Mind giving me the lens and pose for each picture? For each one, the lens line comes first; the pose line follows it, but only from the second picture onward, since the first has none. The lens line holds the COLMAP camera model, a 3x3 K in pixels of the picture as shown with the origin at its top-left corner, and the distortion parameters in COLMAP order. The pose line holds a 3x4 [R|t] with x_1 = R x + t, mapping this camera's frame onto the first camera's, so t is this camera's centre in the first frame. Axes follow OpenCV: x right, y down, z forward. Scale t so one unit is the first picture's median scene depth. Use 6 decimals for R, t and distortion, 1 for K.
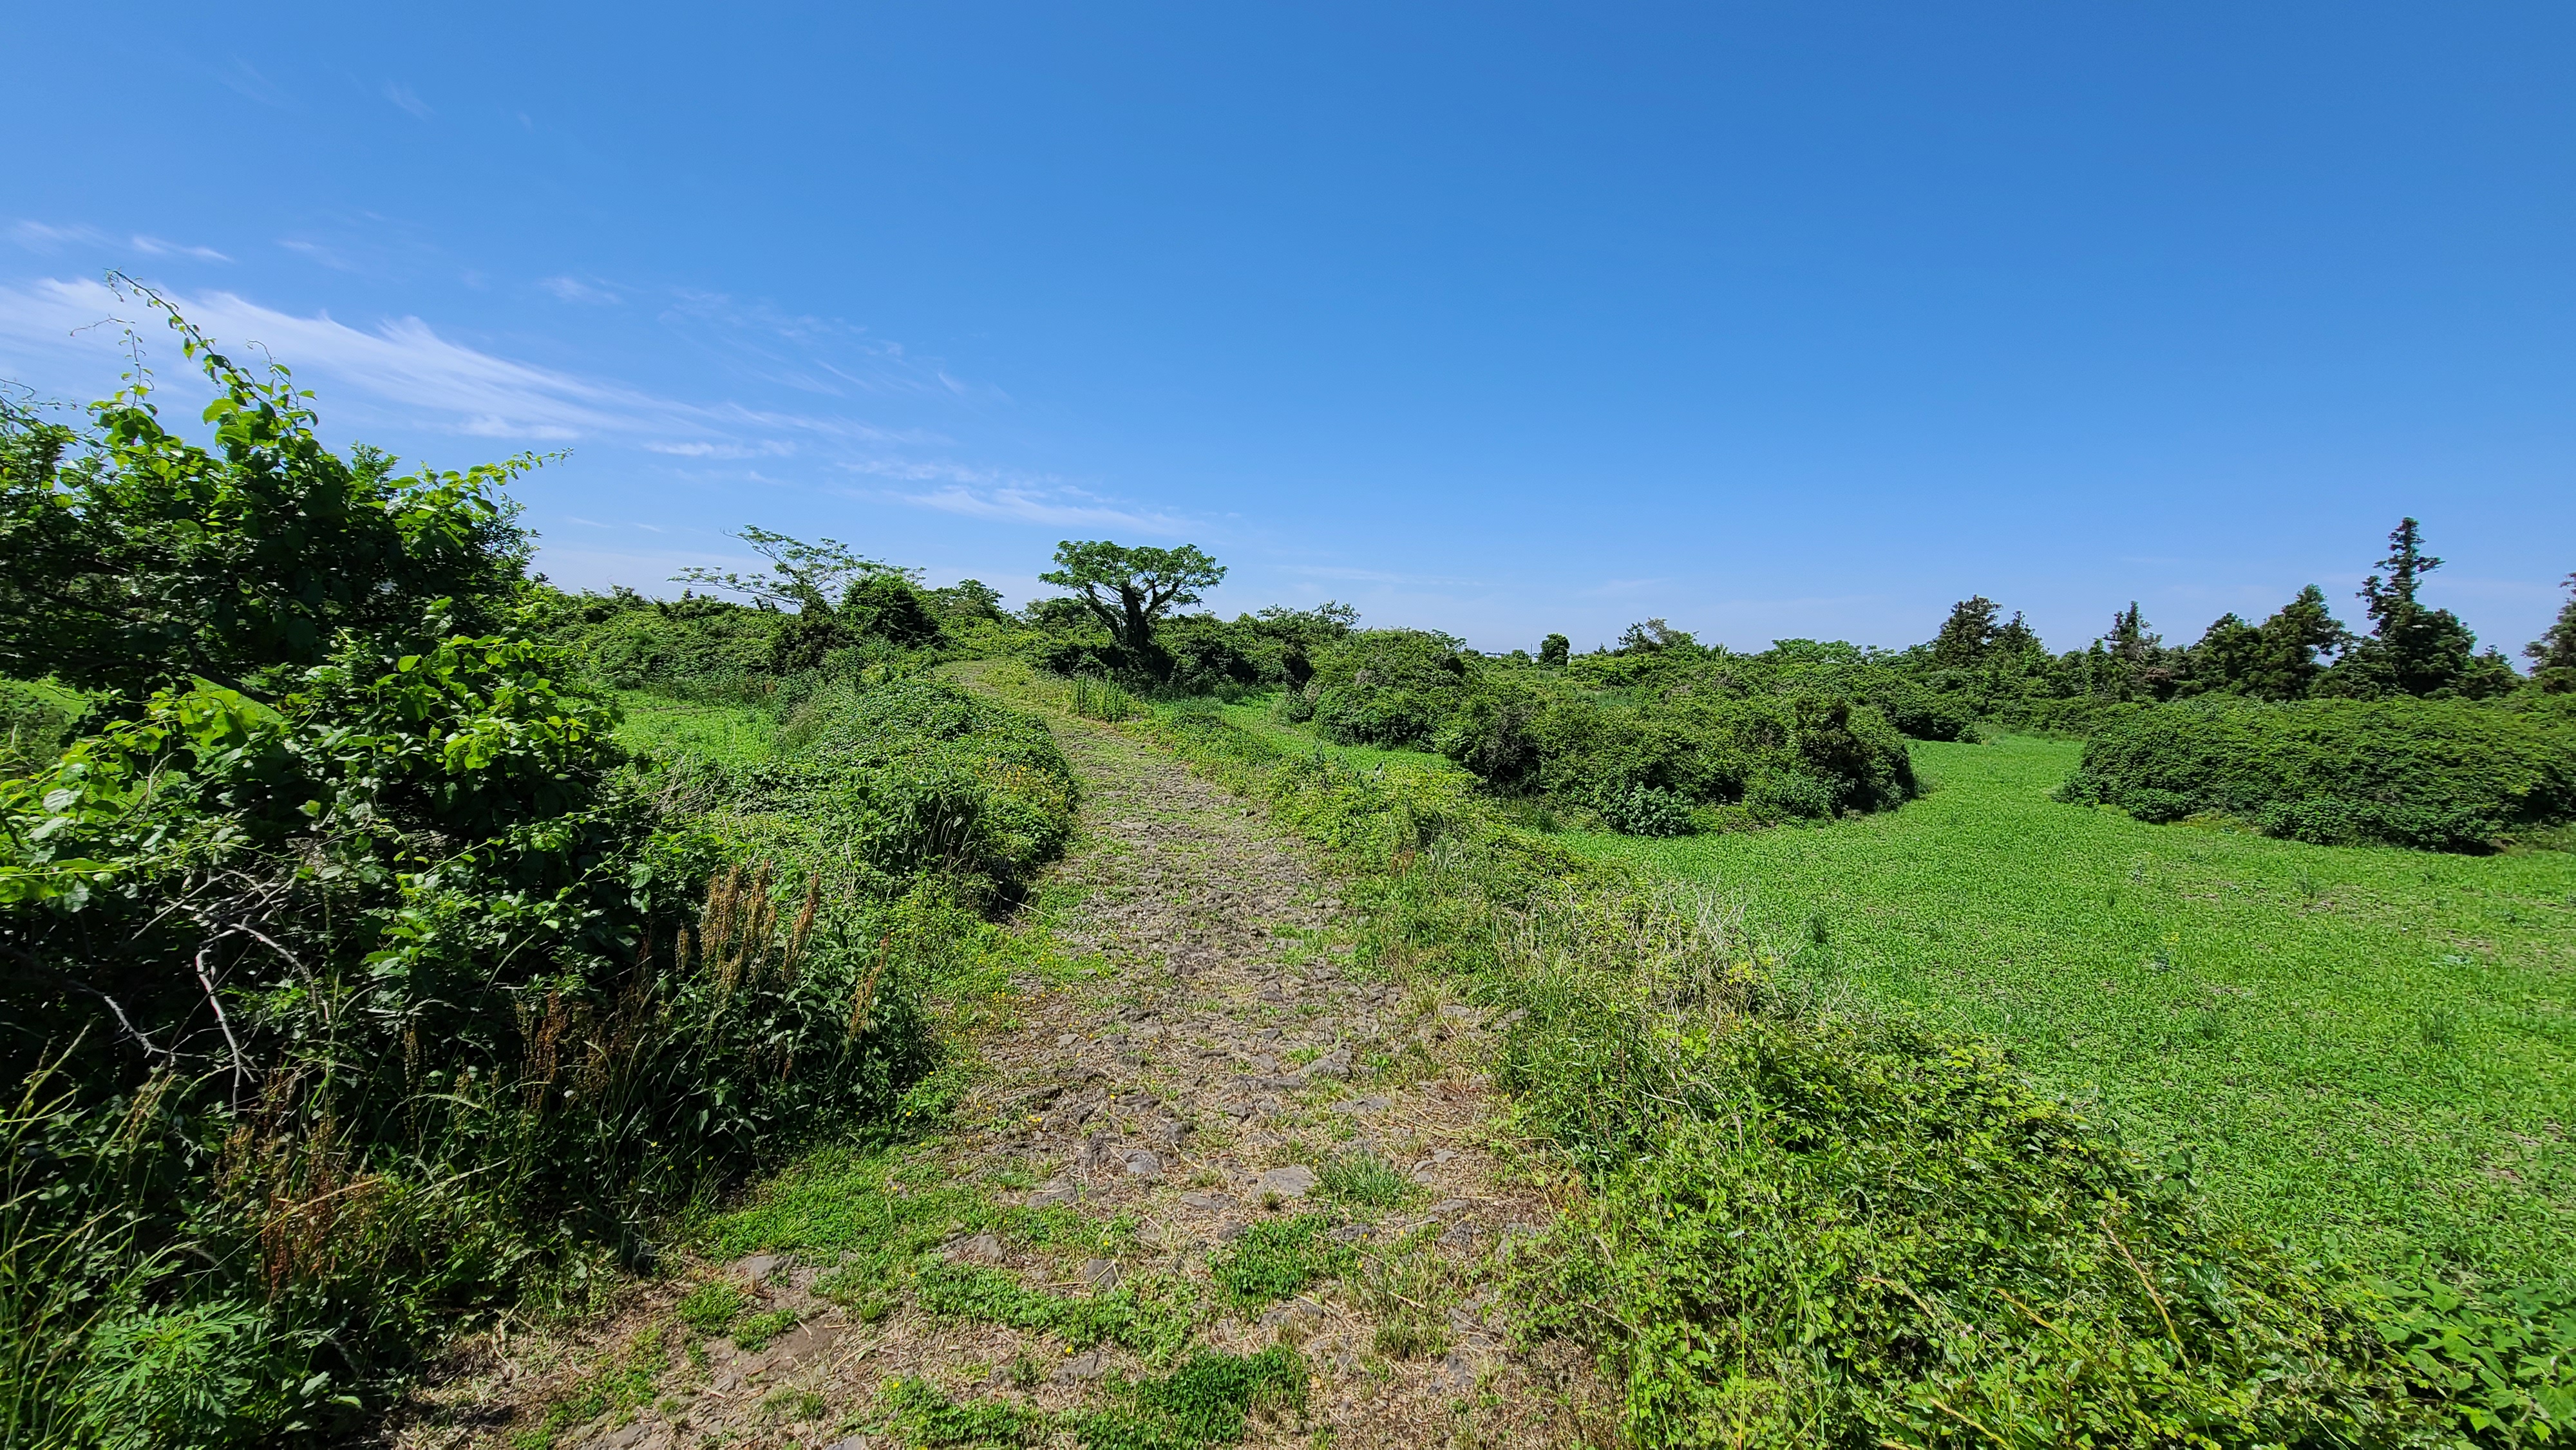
lens RADIAL K [[1069.1, 0, 1287.8], [0, 1069.1, 724.8], [0, 0, 1]] dist [0.000110, -0.000005]
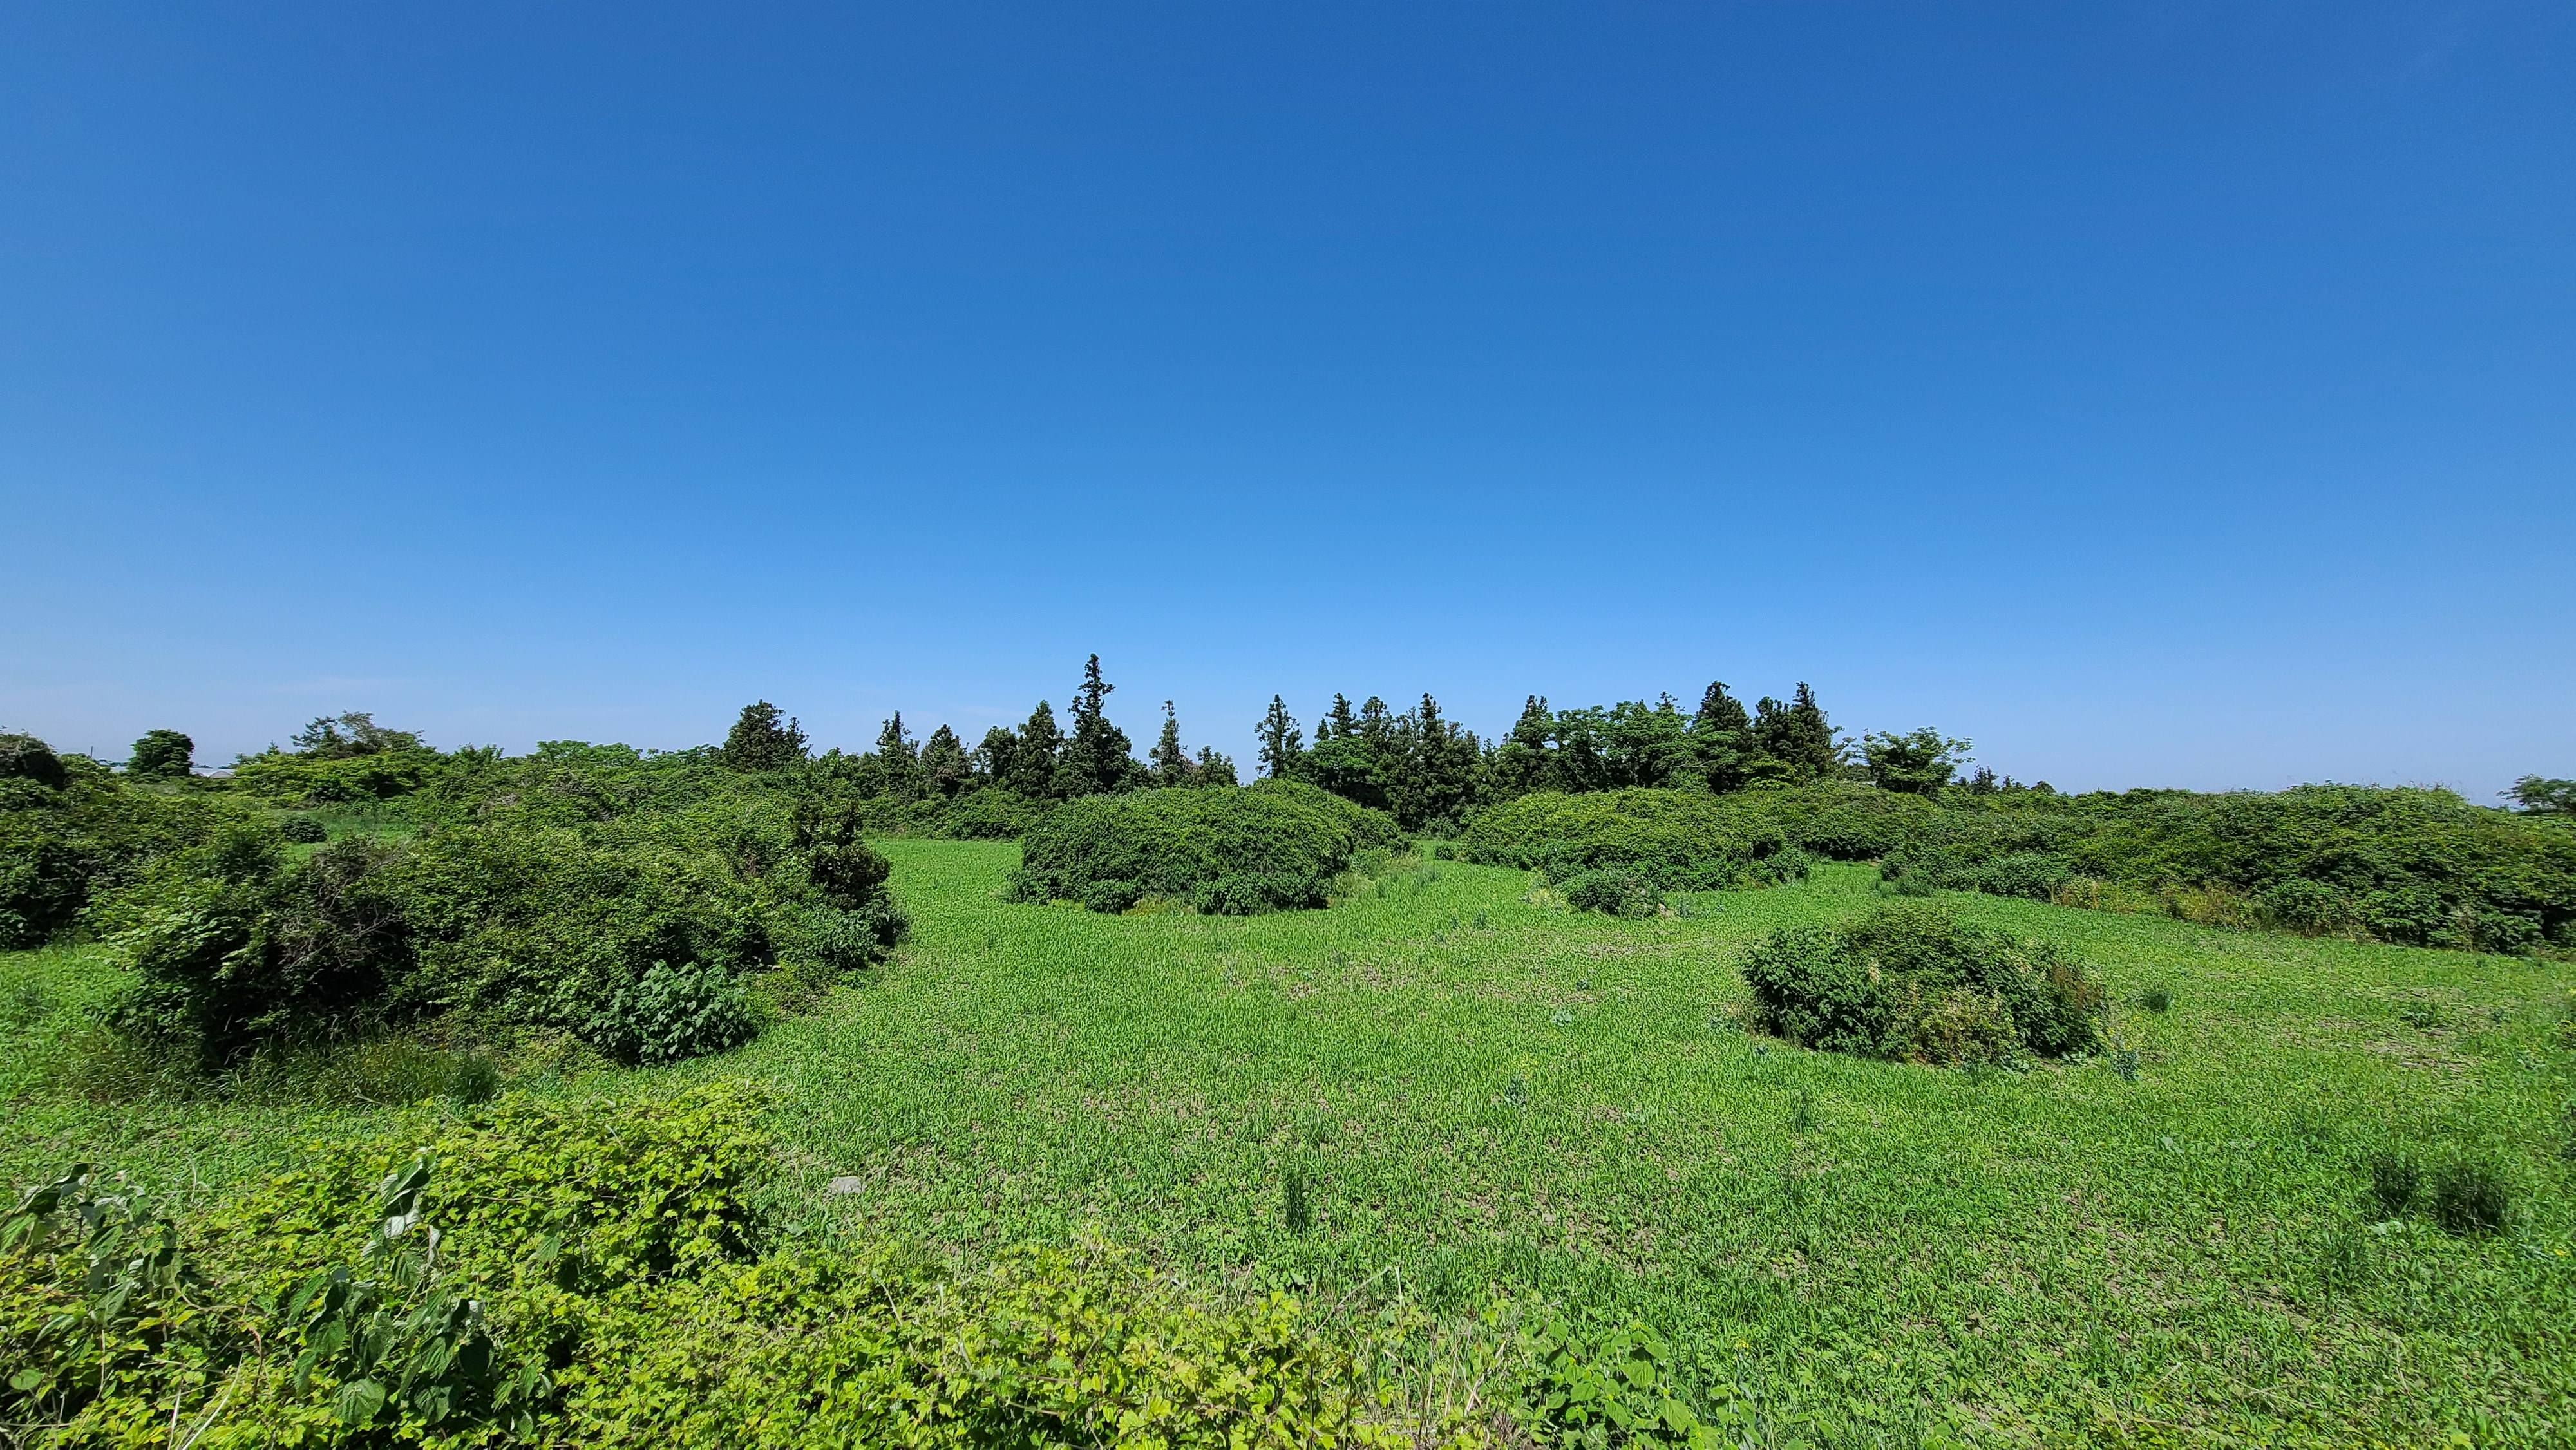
lens RADIAL K [[1069.1, 0, 1286.0], [0, 1069.1, 729.4], [0, 0, 1]] dist [0.000110, -0.000005]
pose [[0.481039, 0.023901, 0.876373, -0.002284], [0.060114, 0.996376, -0.060170, -0.005409], [-0.874636, 0.081627, 0.477859, 0.167498]]
